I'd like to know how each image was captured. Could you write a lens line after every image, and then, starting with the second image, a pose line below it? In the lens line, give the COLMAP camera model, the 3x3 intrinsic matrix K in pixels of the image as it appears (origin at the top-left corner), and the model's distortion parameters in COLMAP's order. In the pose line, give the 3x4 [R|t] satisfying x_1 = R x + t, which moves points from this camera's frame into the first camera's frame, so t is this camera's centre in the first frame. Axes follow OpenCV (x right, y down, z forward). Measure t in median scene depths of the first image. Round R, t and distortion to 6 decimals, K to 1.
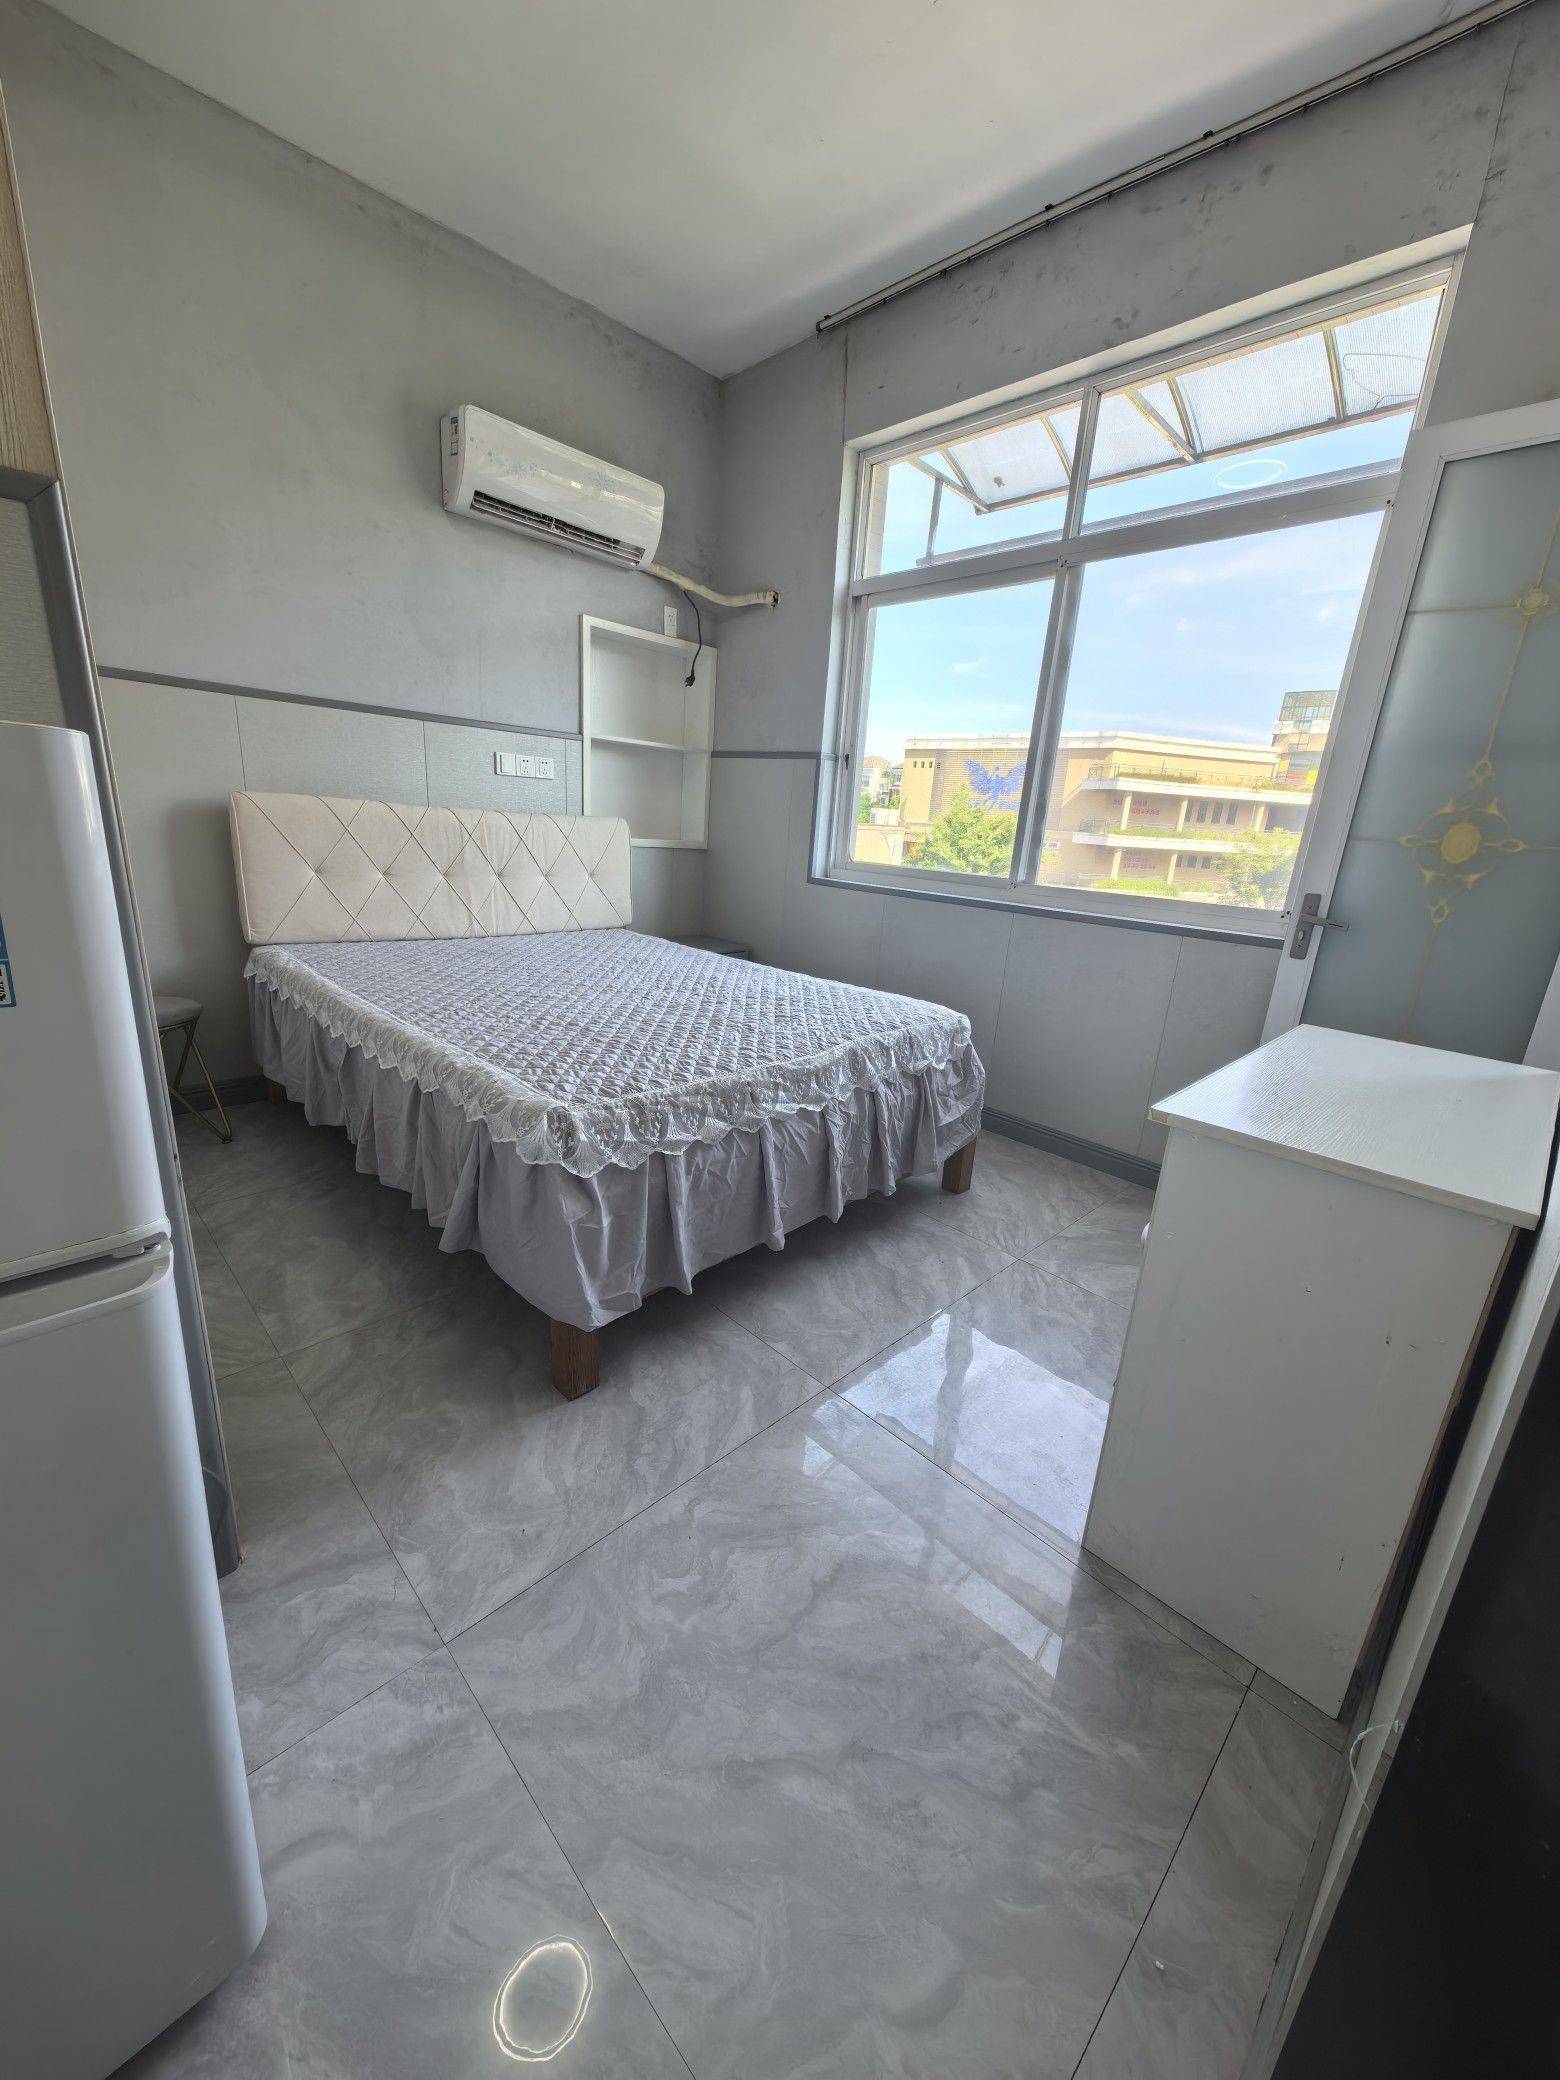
lens RADIAL K [[790.5, 0, 778.2], [0, 790.5, 1041.4], [0, 0, 1]] dist [0.013377, -0.002808]
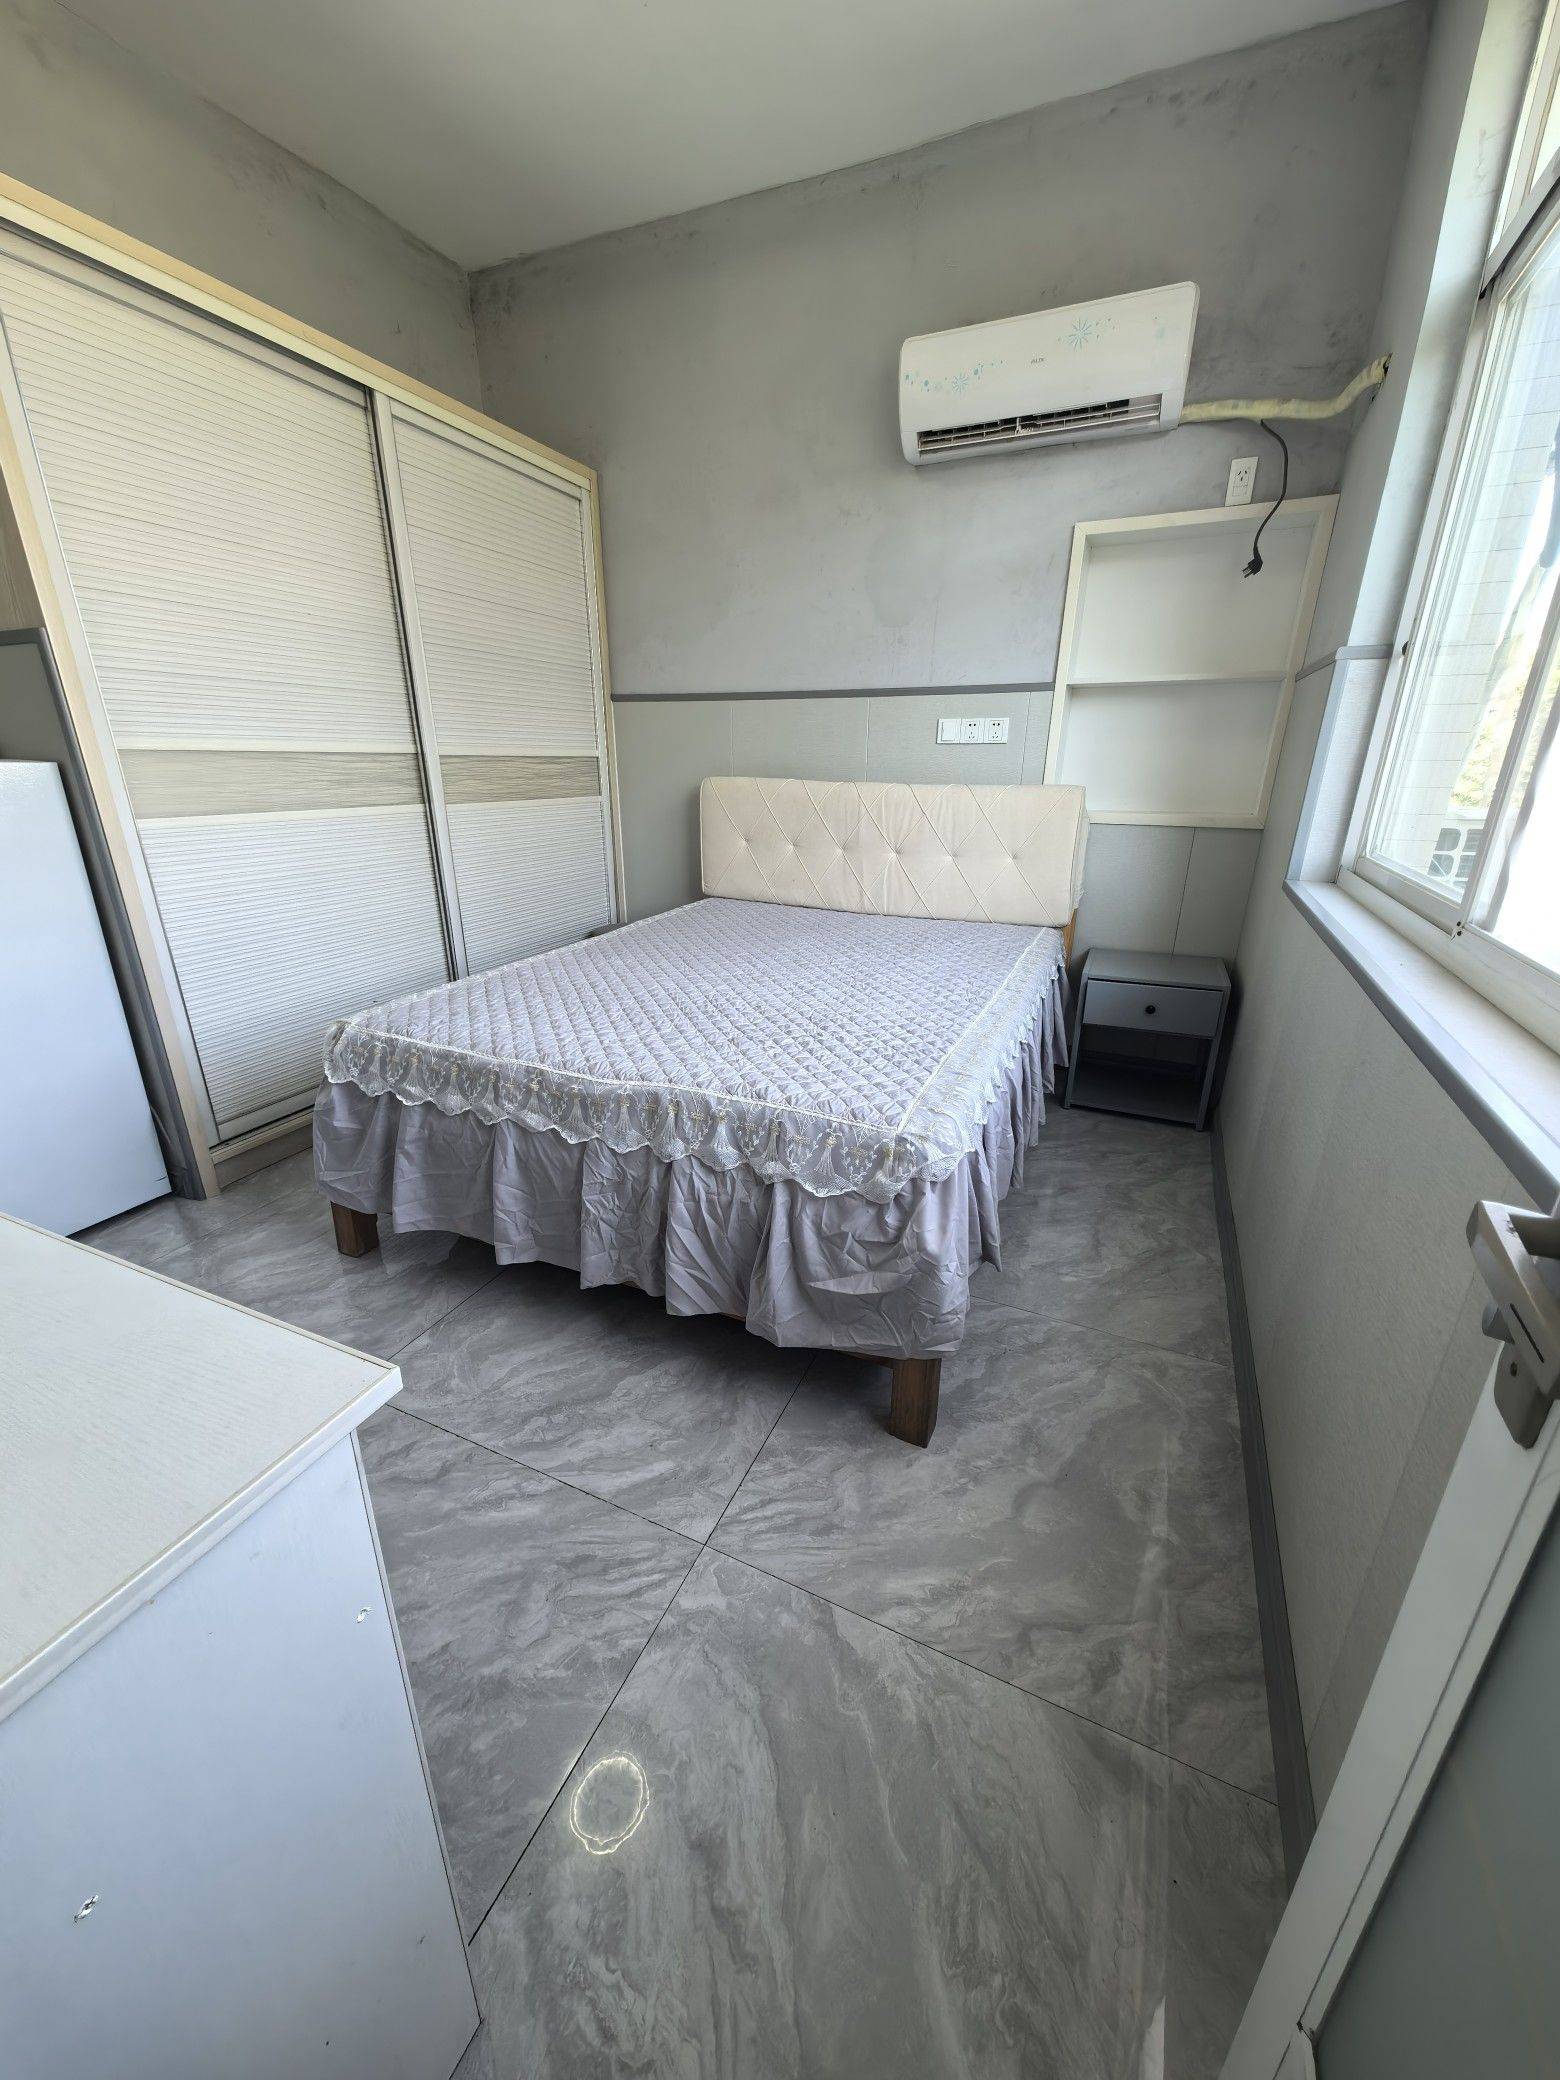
lens RADIAL K [[790.5, 0, 783.8], [0, 790.5, 1042.7], [0, 0, 1]] dist [0.013377, -0.002808]
pose [[0.353933, 0.256498, -0.899411, 0.543989], [-0.236608, 0.954932, 0.179222, -0.135955], [0.904847, 0.149375, 0.398672, 0.560980]]
